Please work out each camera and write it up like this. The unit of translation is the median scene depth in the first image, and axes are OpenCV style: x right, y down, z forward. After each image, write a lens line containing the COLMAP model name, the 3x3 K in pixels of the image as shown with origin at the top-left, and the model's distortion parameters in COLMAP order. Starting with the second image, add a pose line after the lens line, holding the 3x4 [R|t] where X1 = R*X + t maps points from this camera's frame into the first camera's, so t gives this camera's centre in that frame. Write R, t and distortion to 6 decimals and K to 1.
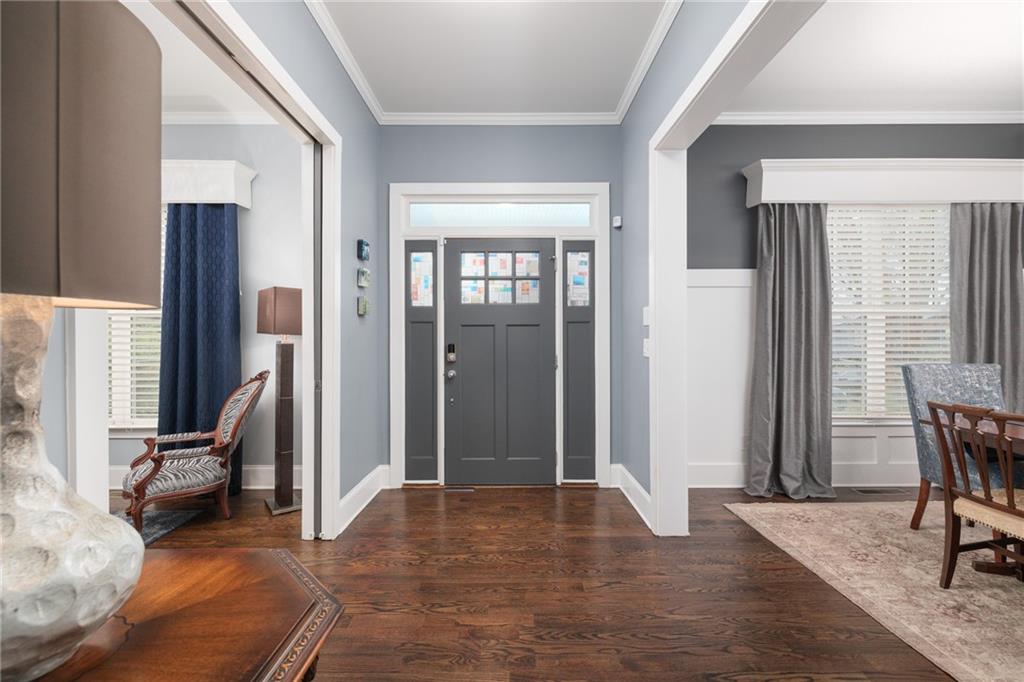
lens RADIAL K [[431.5, 0, 510.7], [0, 431.5, 342.9], [0, 0, 1]] dist [0.001372, -0.000279]
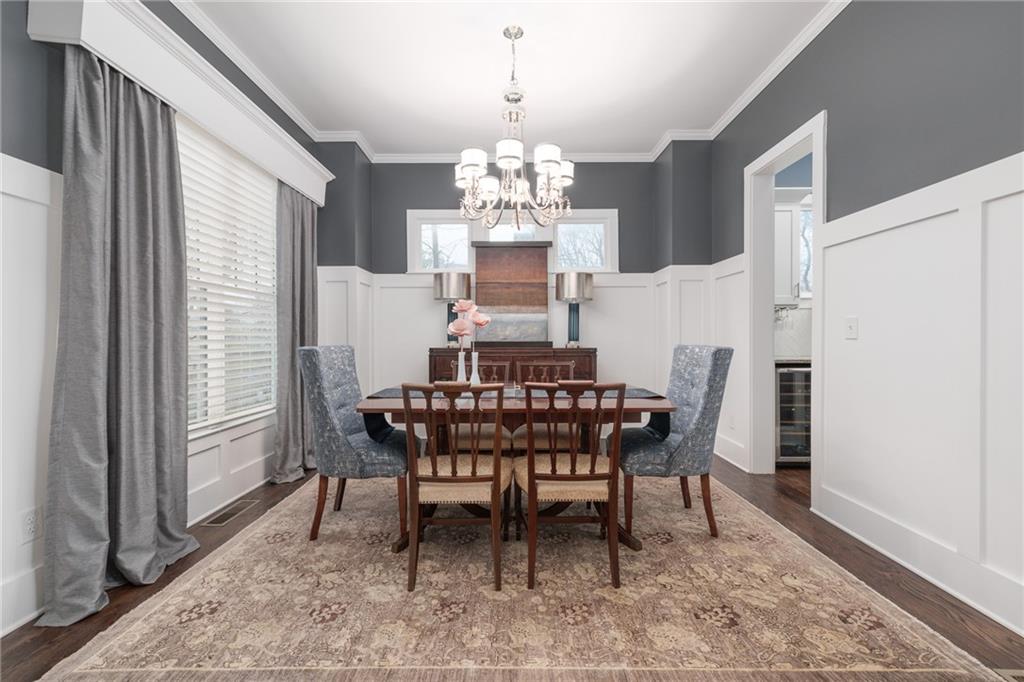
lens RADIAL K [[431.5, 0, 510.7], [0, 431.5, 342.9], [0, 0, 1]] dist [0.001372, -0.000279]
pose [[0.007532, -0.012821, 0.999889, 0.071439], [0.006108, 0.999900, 0.012775, 0.026738], [-0.999953, 0.006011, 0.007609, 0.490621]]
